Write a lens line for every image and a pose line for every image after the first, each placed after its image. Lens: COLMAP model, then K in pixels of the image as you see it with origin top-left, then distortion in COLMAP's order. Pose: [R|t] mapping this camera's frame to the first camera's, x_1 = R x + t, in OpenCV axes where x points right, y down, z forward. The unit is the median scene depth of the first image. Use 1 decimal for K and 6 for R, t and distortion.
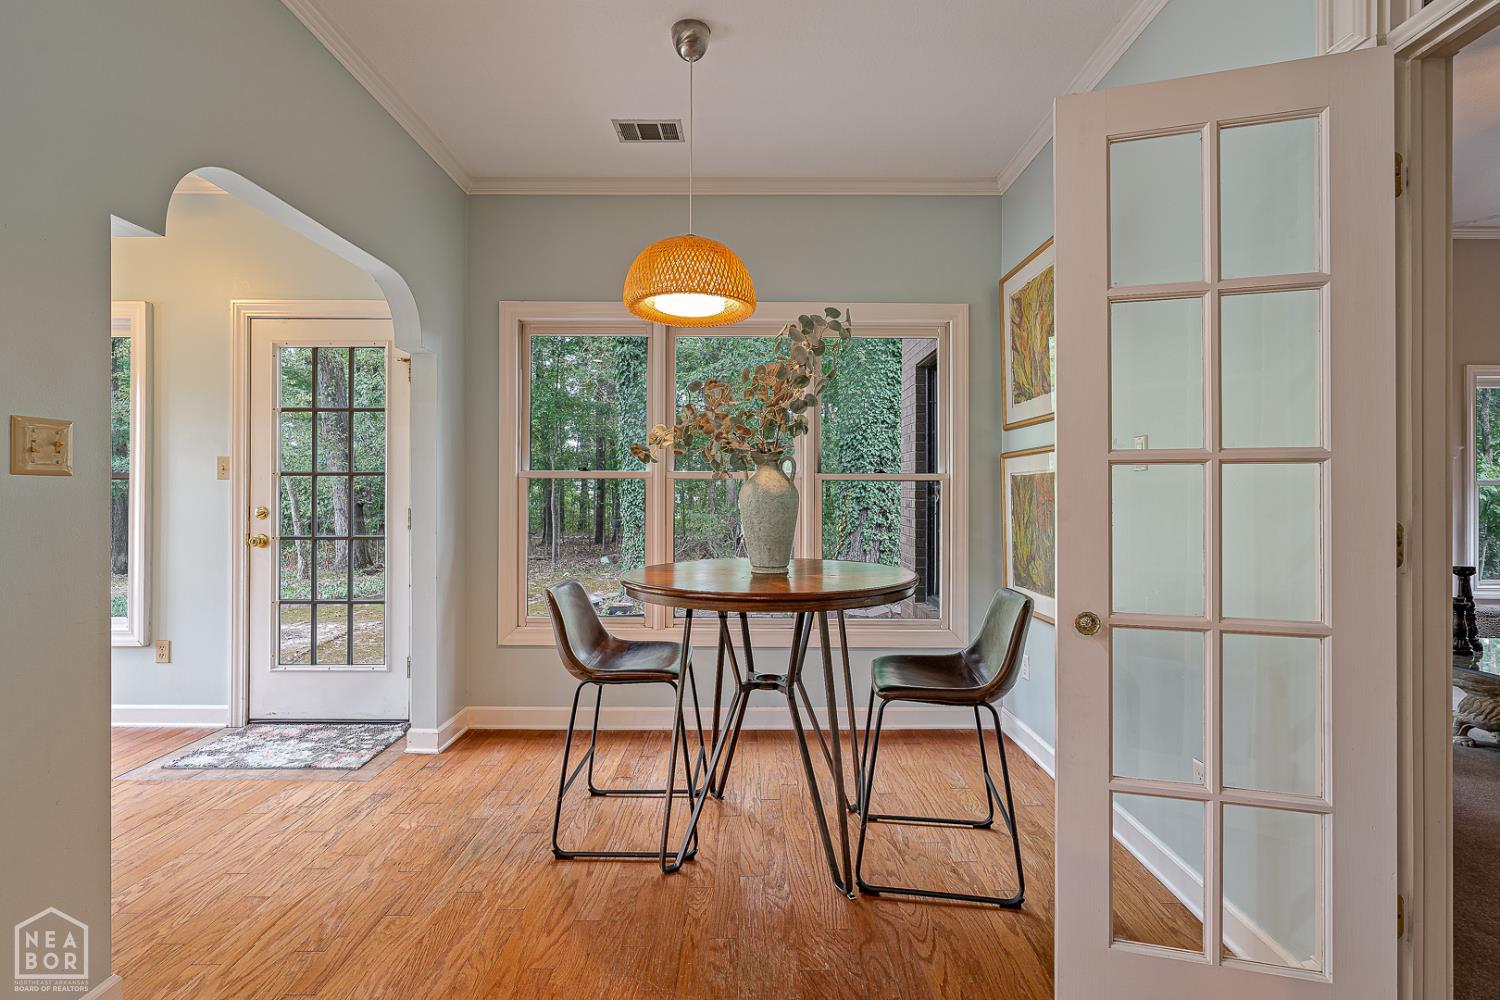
lens RADIAL K [[674.9, 0, 752.3], [0, 674.9, 479.0], [0, 0, 1]] dist [-0.000483, -0.000005]
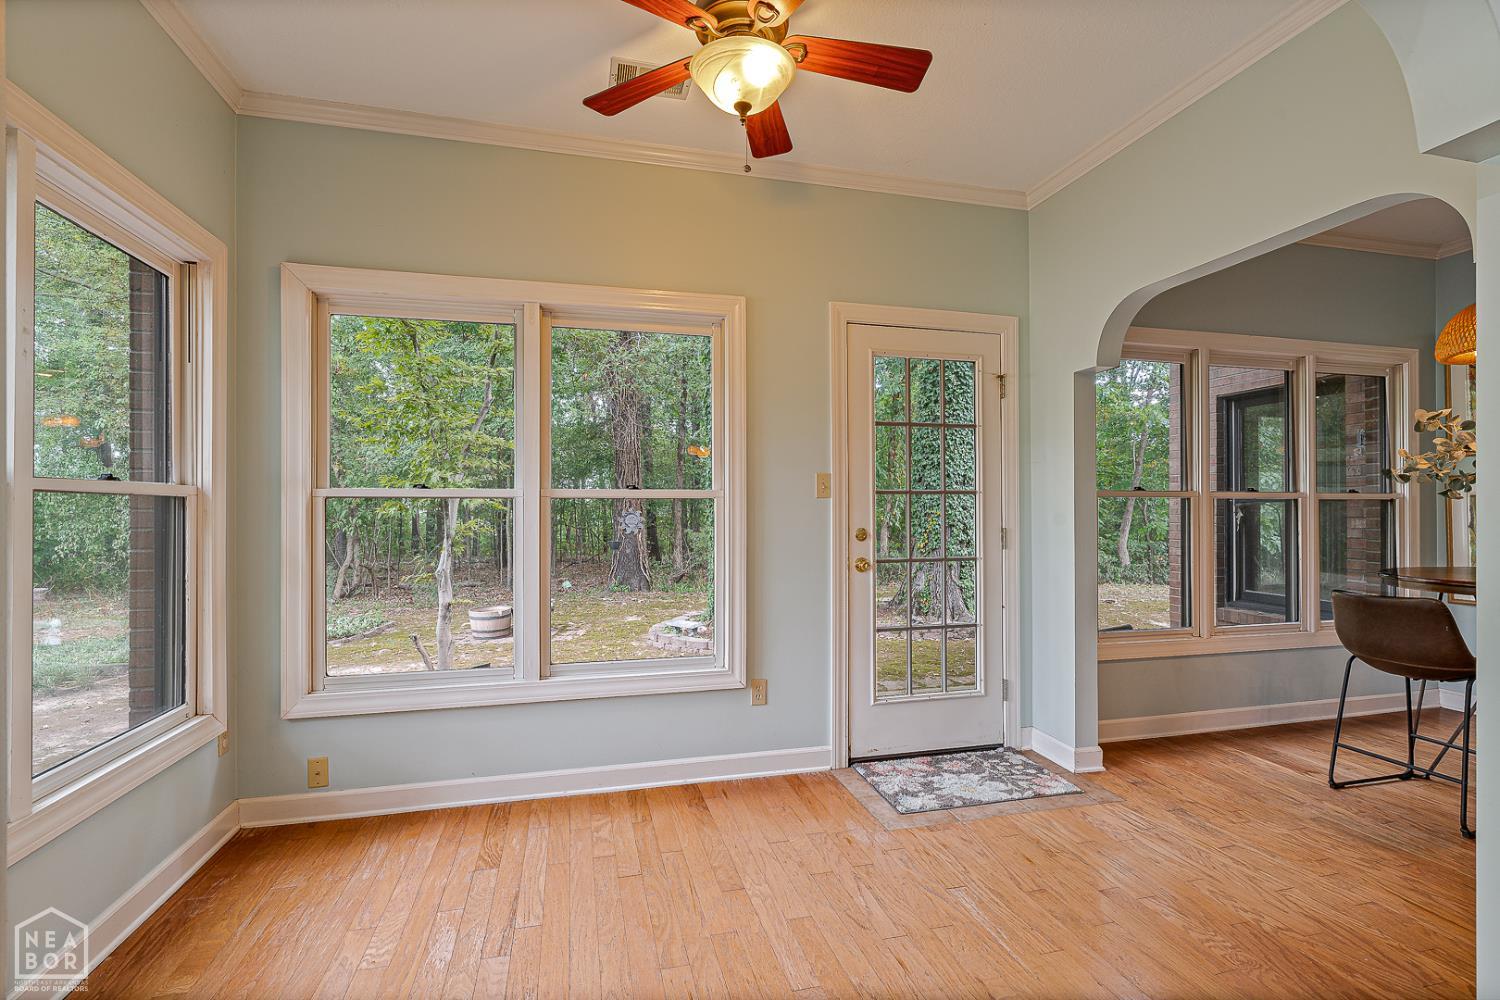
lens RADIAL K [[684.4, 0, 750.0], [0, 684.4, 500.0], [0, 0, 1]] dist [-0.002325, -0.000055]
pose [[0.969720, -0.002714, 0.244206, -1.122902], [0.001948, 0.999992, 0.003379, -0.000650], [-0.244213, -0.002801, 0.969718, 0.130777]]
